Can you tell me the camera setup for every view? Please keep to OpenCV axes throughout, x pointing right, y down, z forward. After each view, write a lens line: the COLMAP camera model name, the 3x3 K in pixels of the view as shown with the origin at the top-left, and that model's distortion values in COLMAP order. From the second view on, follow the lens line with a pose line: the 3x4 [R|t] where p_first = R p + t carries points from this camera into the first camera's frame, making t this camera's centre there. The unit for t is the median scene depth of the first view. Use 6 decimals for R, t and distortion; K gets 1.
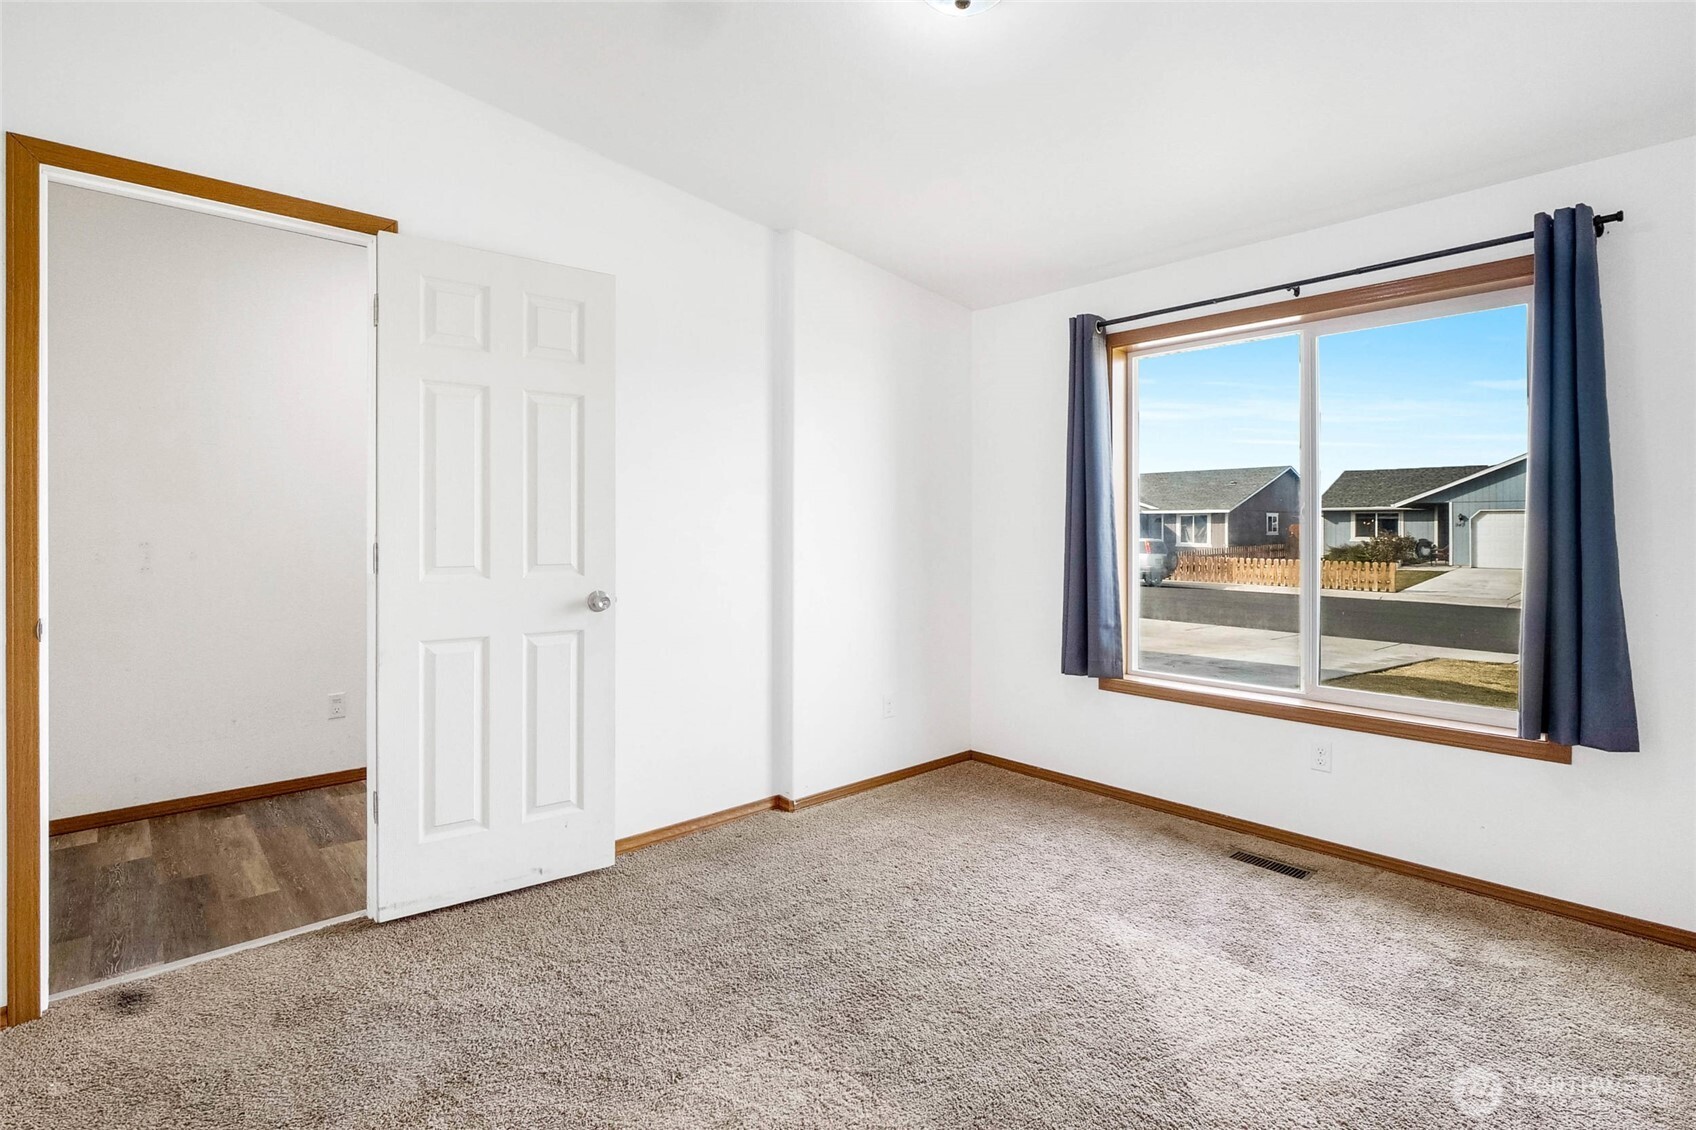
lens RADIAL K [[781.8, 0, 847.8], [0, 781.8, 534.8], [0, 0, 1]] dist [-0.041243, 0.000062]
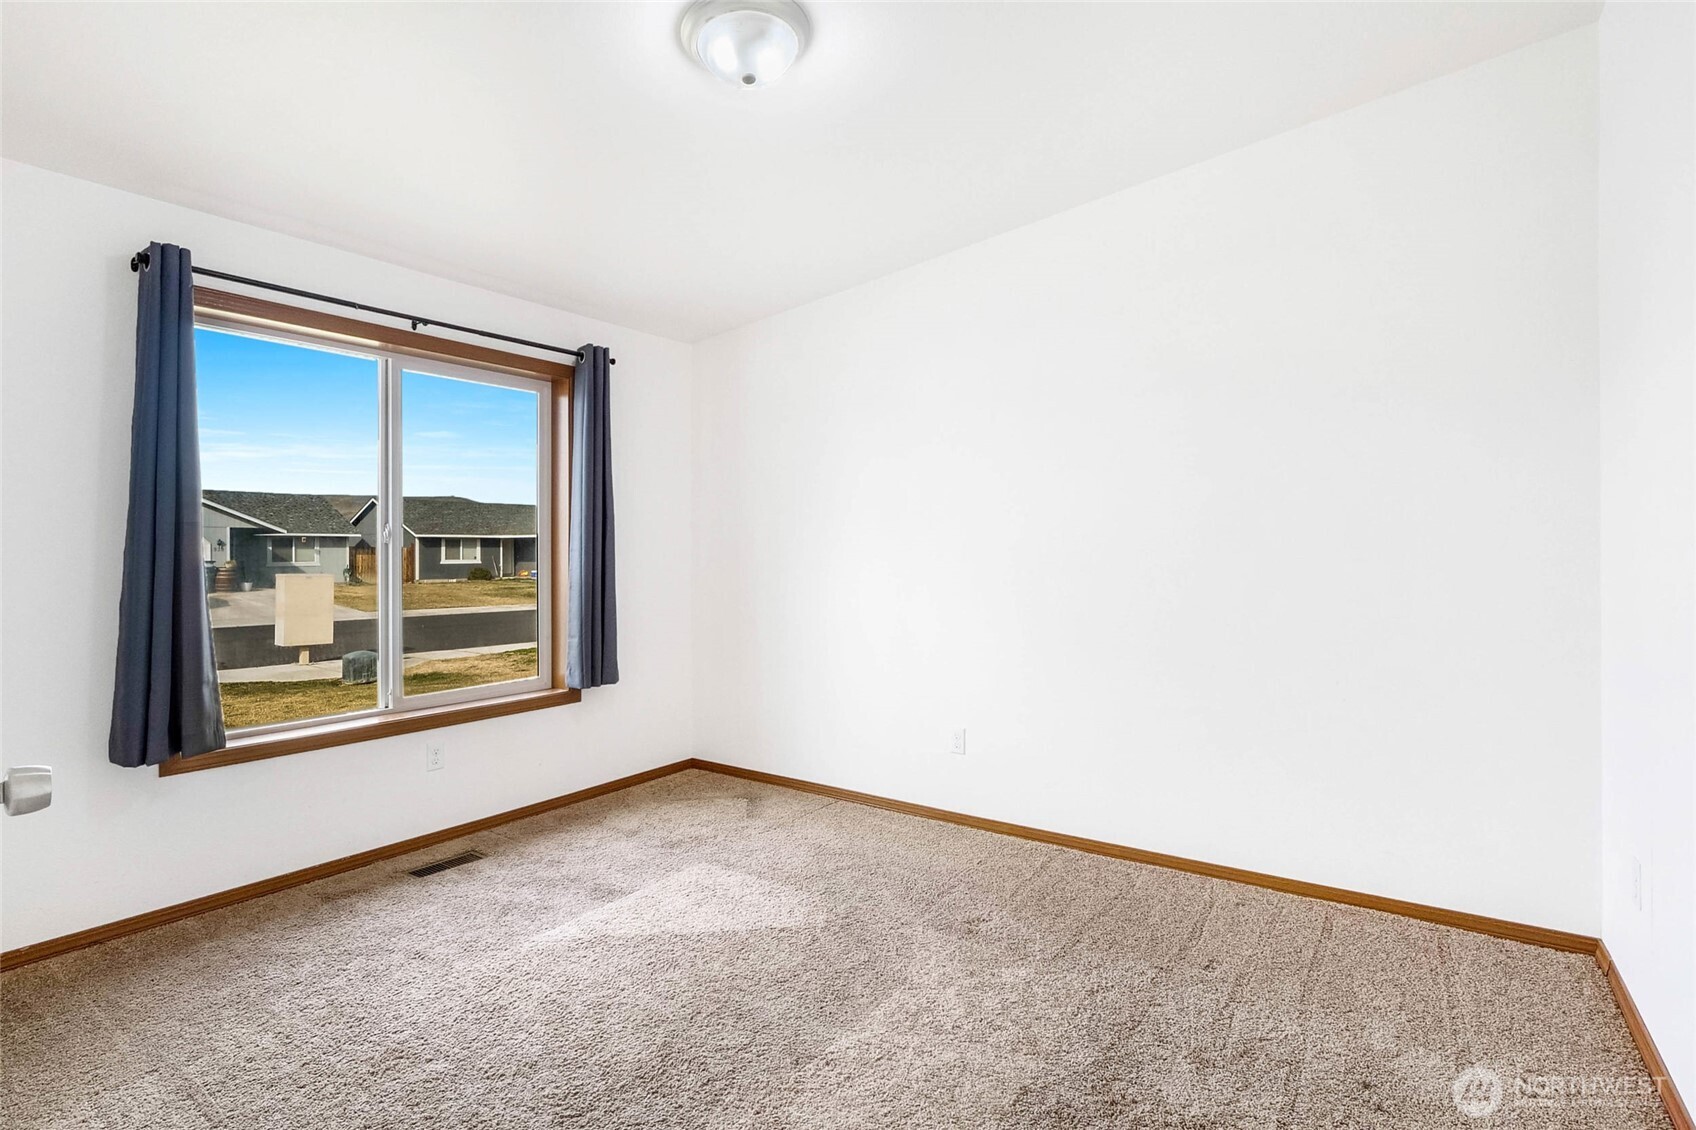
lens RADIAL K [[795.2, 0, 841.9], [0, 795.2, 554.4], [0, 0, 1]] dist [-0.019566, -0.000400]
pose [[-0.203324, -0.015272, 0.978992, -0.635530], [-0.001767, 0.999882, 0.015231, -0.021715], [-0.979110, 0.001367, -0.203327, 0.681347]]
